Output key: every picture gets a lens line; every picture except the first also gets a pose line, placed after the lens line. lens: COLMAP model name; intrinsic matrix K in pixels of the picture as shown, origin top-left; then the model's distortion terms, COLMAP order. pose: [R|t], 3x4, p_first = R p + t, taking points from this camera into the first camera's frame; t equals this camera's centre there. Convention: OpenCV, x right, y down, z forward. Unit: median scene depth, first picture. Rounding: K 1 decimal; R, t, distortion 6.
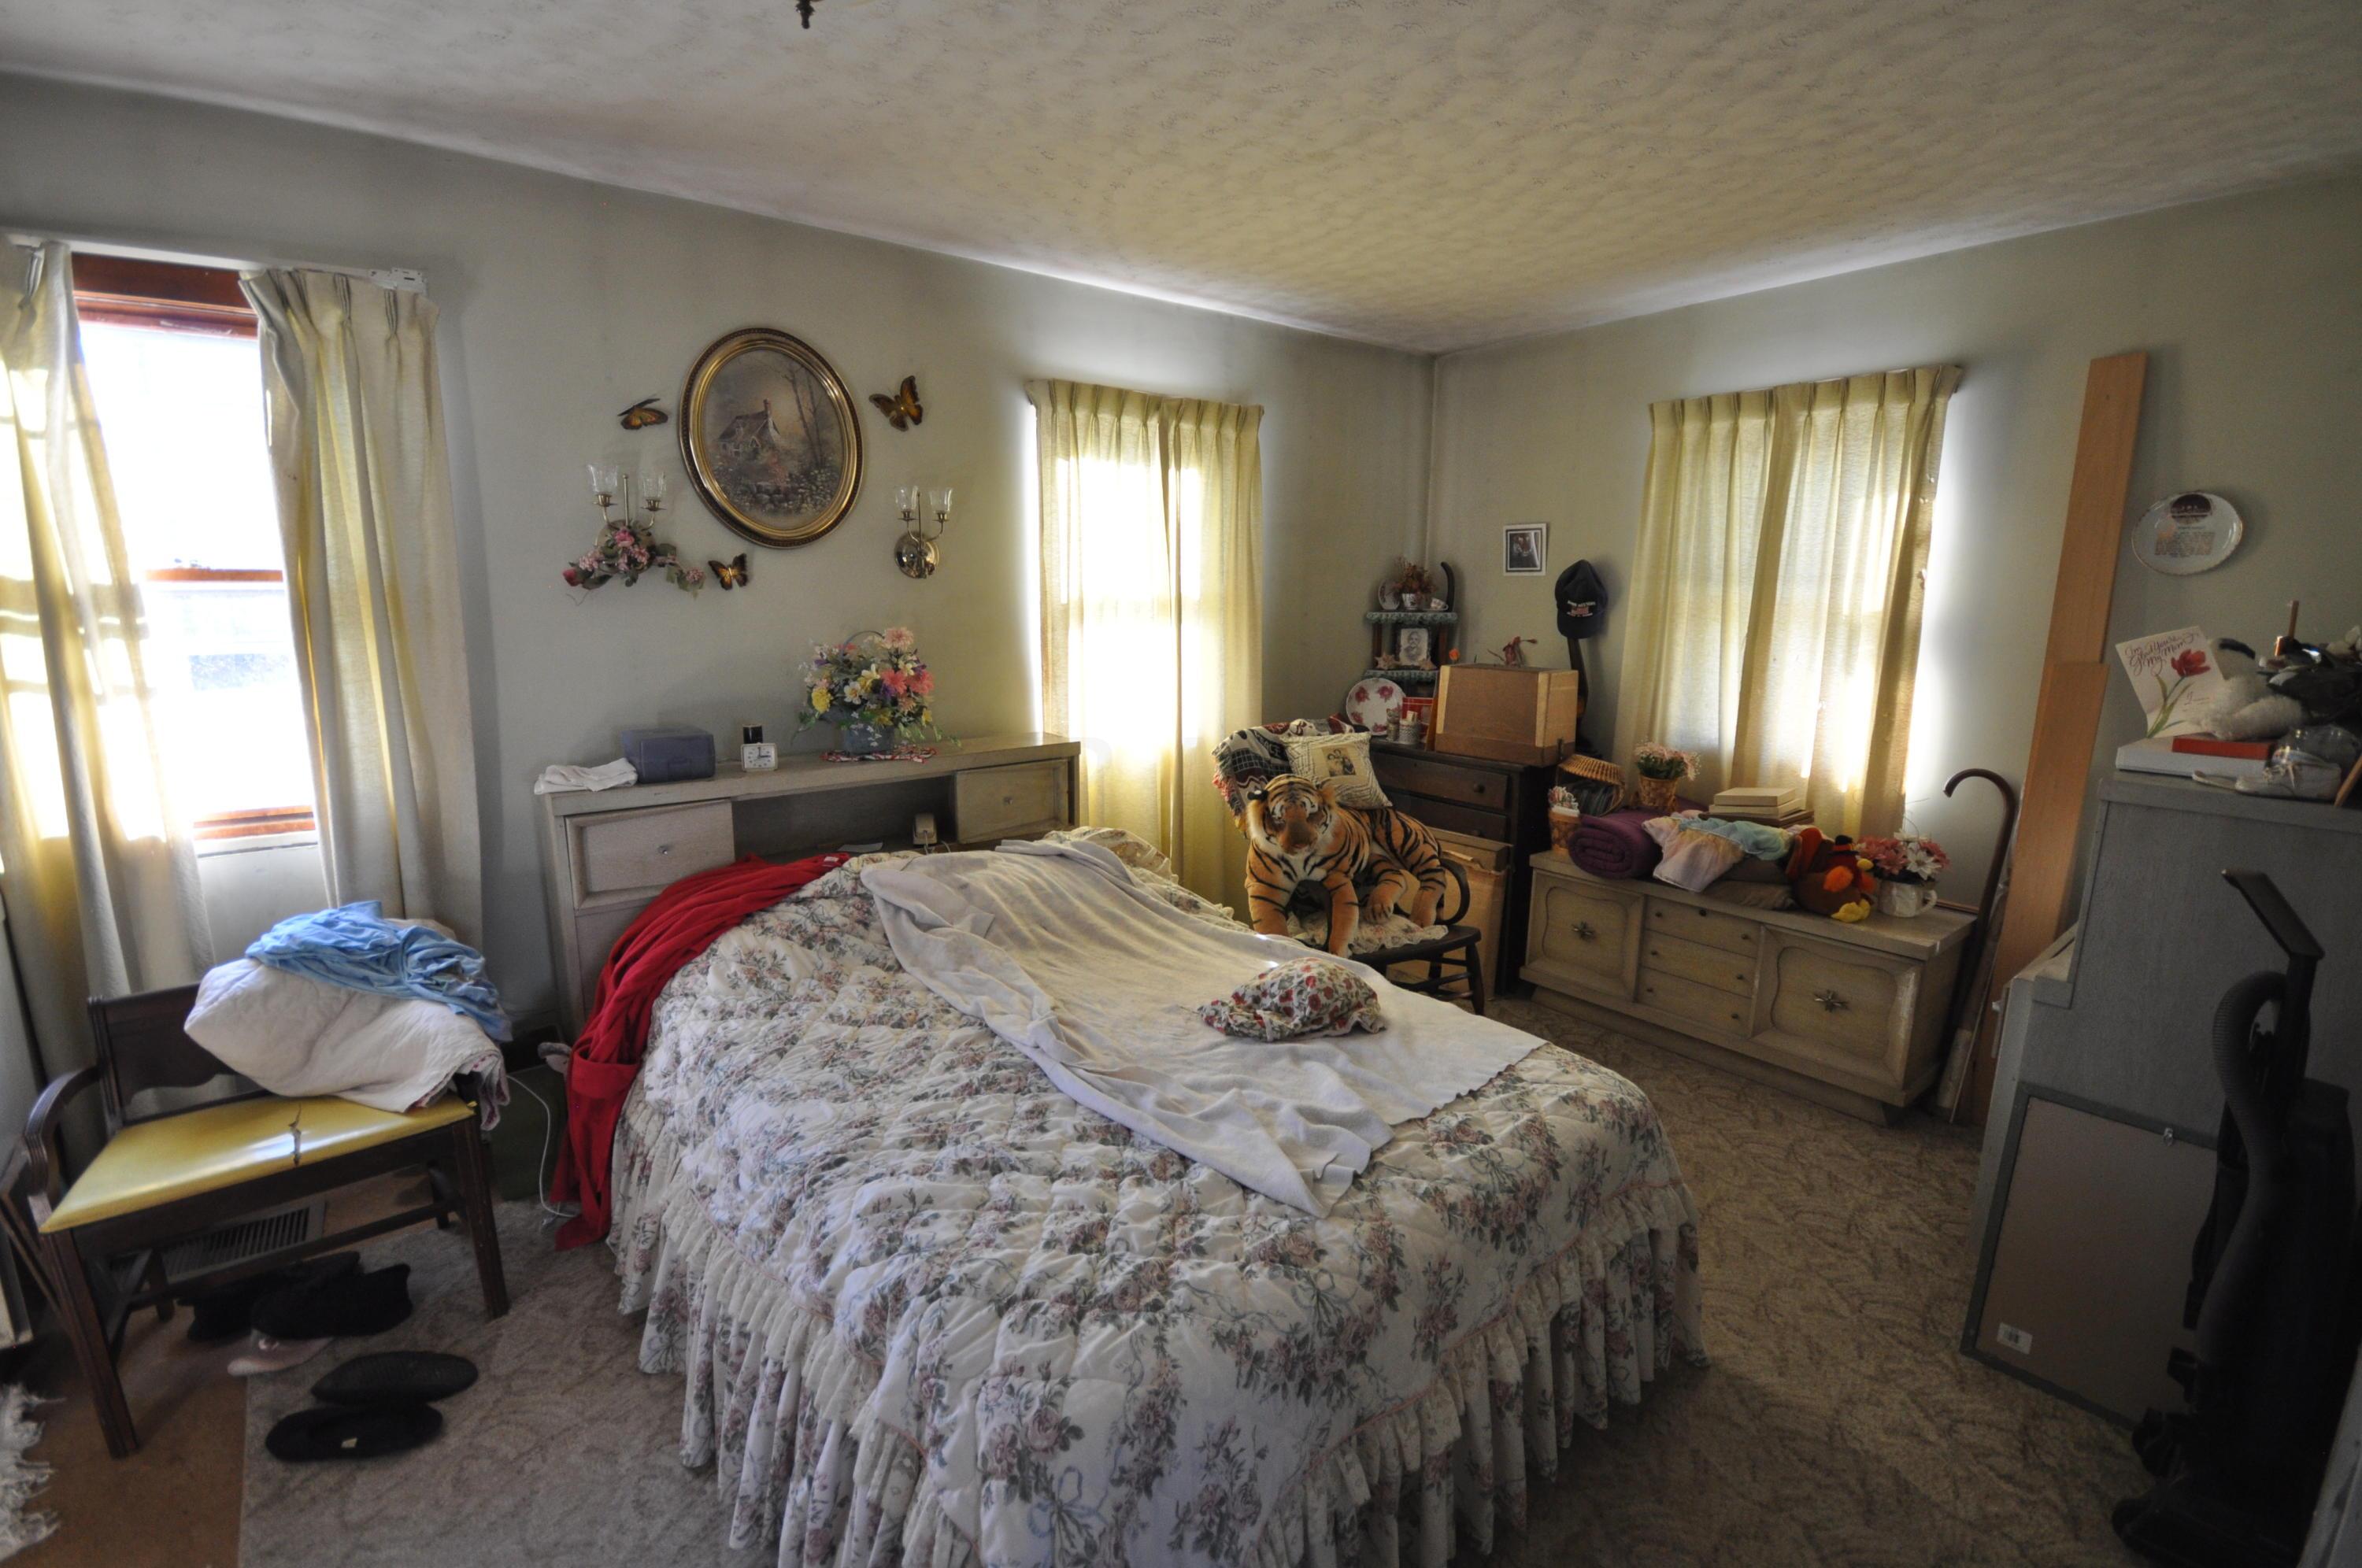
lens RADIAL K [[1028.1, 0, 1195.1], [0, 1028.1, 781.7], [0, 0, 1]] dist [-0.001584, -0.000759]
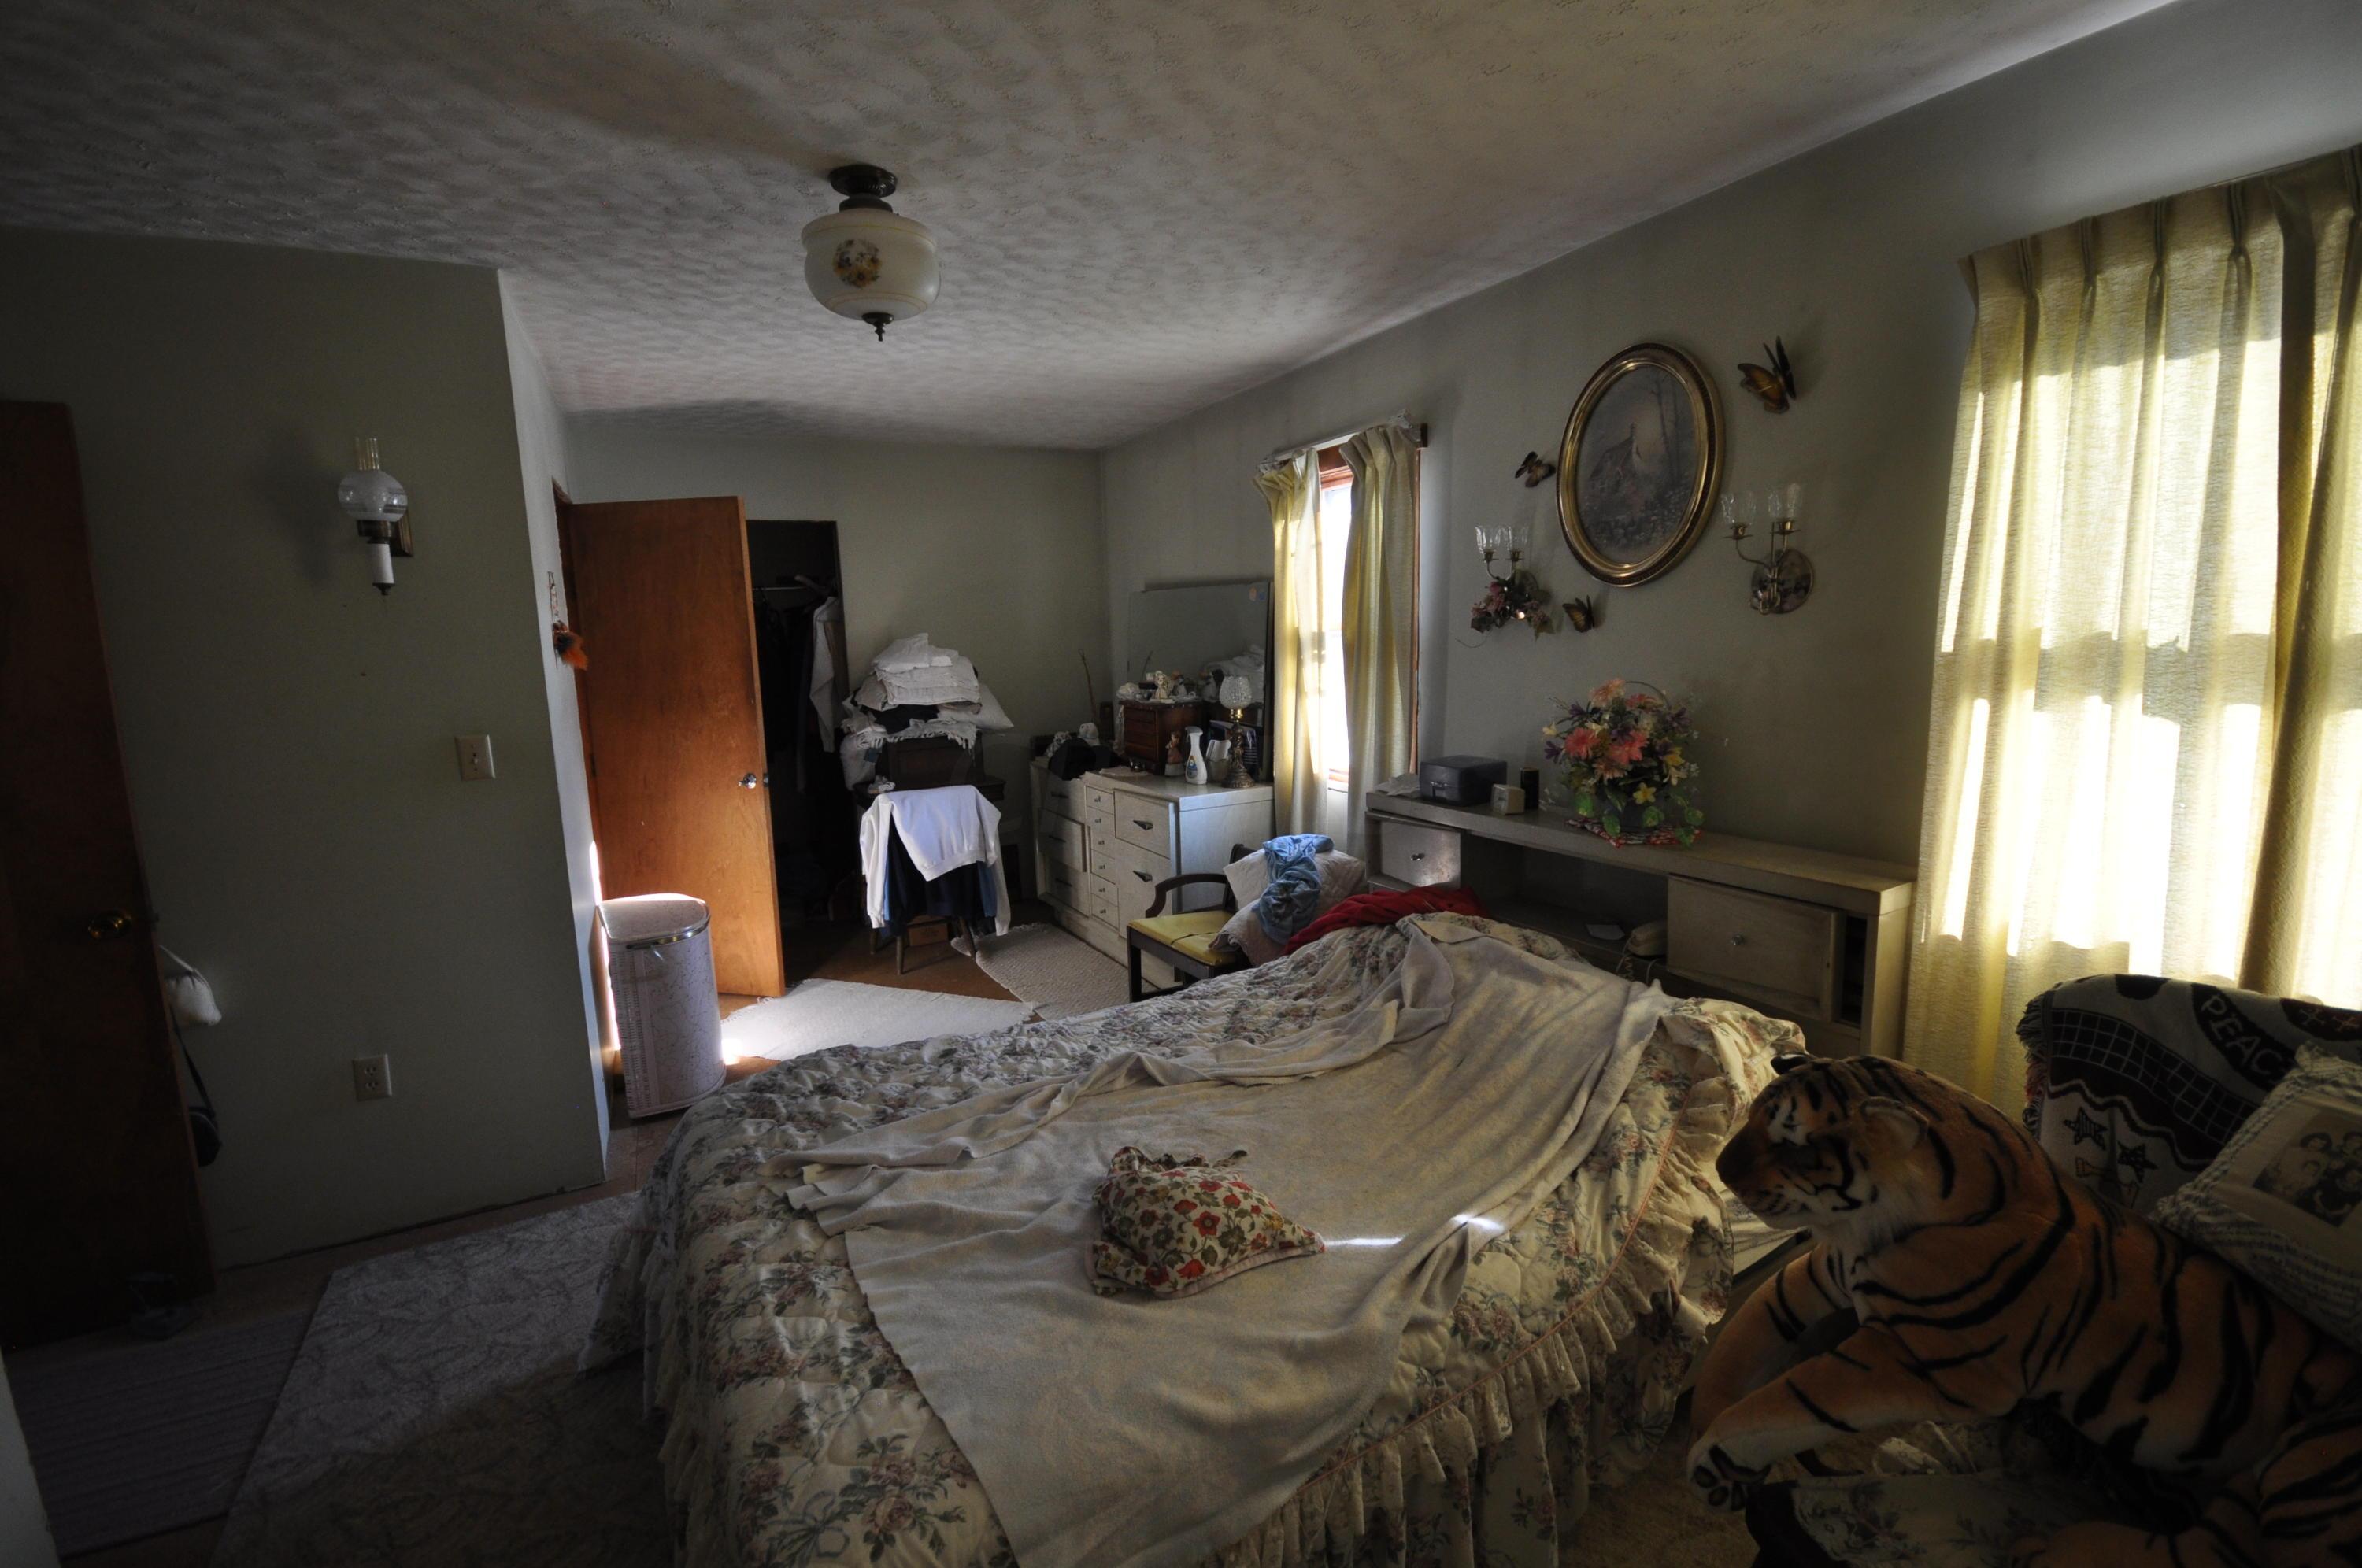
lens RADIAL K [[1028.1, 0, 1195.1], [0, 1028.1, 781.7], [0, 0, 1]] dist [-0.001584, -0.000759]
pose [[-0.161680, 0.148604, -0.975590, 0.575033], [-0.157399, 0.972058, 0.174151, -0.160296], [0.974210, 0.181713, -0.133773, 0.795458]]
